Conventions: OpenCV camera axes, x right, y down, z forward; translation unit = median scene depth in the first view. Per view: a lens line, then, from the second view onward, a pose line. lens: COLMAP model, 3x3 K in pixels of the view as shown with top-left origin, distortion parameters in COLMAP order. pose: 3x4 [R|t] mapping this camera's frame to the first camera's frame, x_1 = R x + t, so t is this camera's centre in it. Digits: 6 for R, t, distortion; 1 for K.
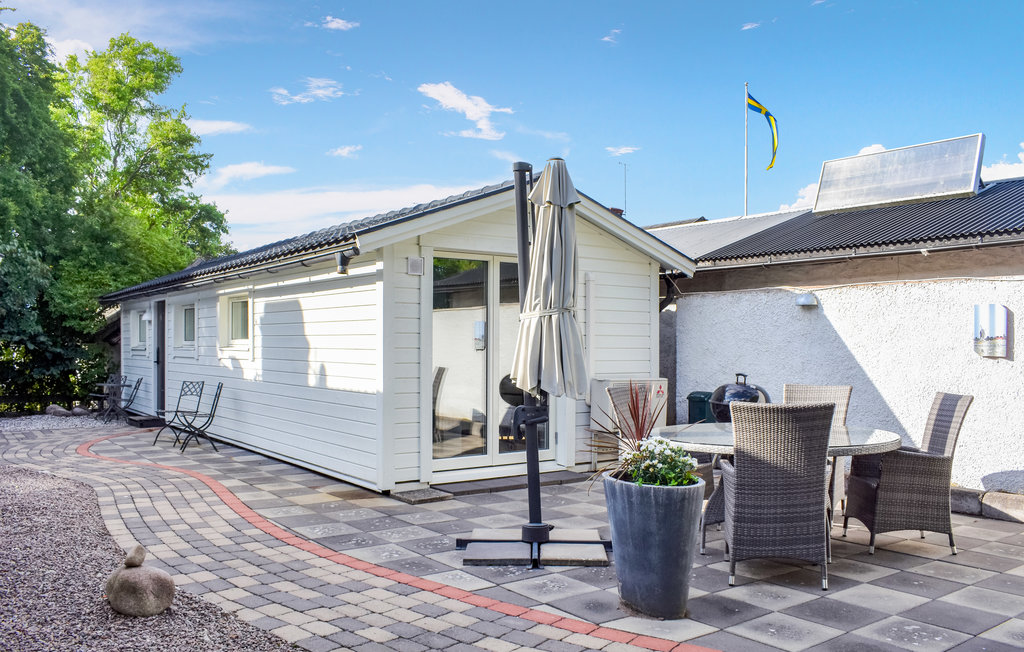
lens RADIAL K [[848.6, 0, 512.0], [0, 848.6, 326.0], [0, 0, 1]] dist [-0.069914, -0.002206]
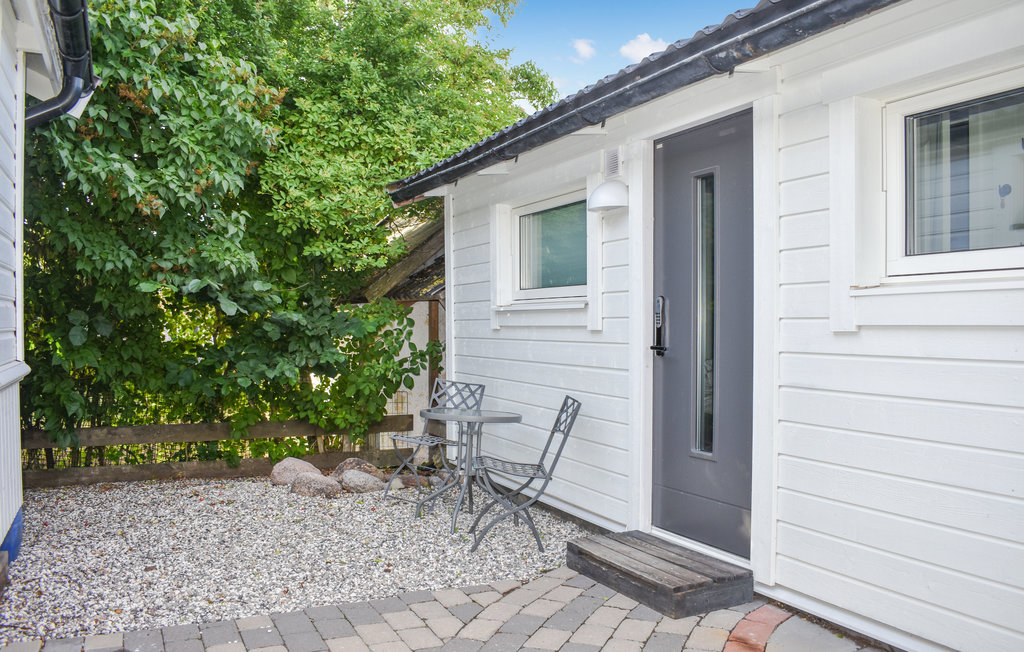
lens RADIAL K [[773.9, 0, 512.0], [0, 773.9, 326.0], [0, 0, 1]] dist [-0.080506, 0.001627]
pose [[0.986547, -0.002320, -0.163462, -0.384222], [0.006084, 0.999728, 0.022526, 0.026224], [0.163365, -0.023217, 0.986292, 0.654068]]
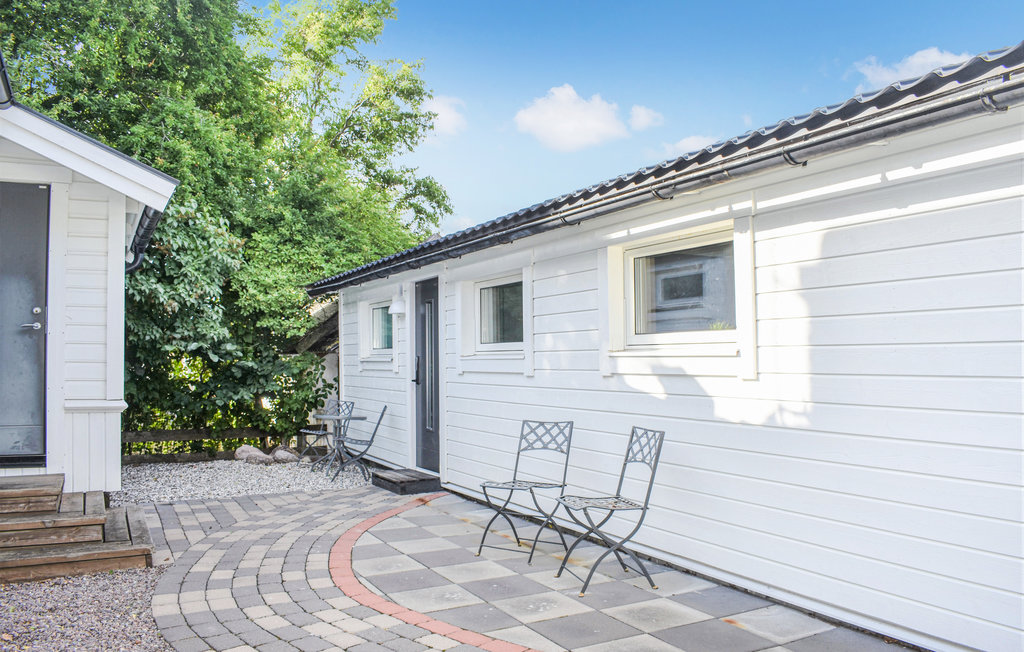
lens RADIAL K [[826.4, 0, 507.4], [0, 826.4, 300.2], [0, 0, 1]] dist [-0.063937, 0.002387]
pose [[0.987522, -0.021617, -0.155991, -0.232437], [0.014276, 0.998744, -0.048023, 0.012590], [0.156833, 0.045197, 0.986590, 0.366354]]
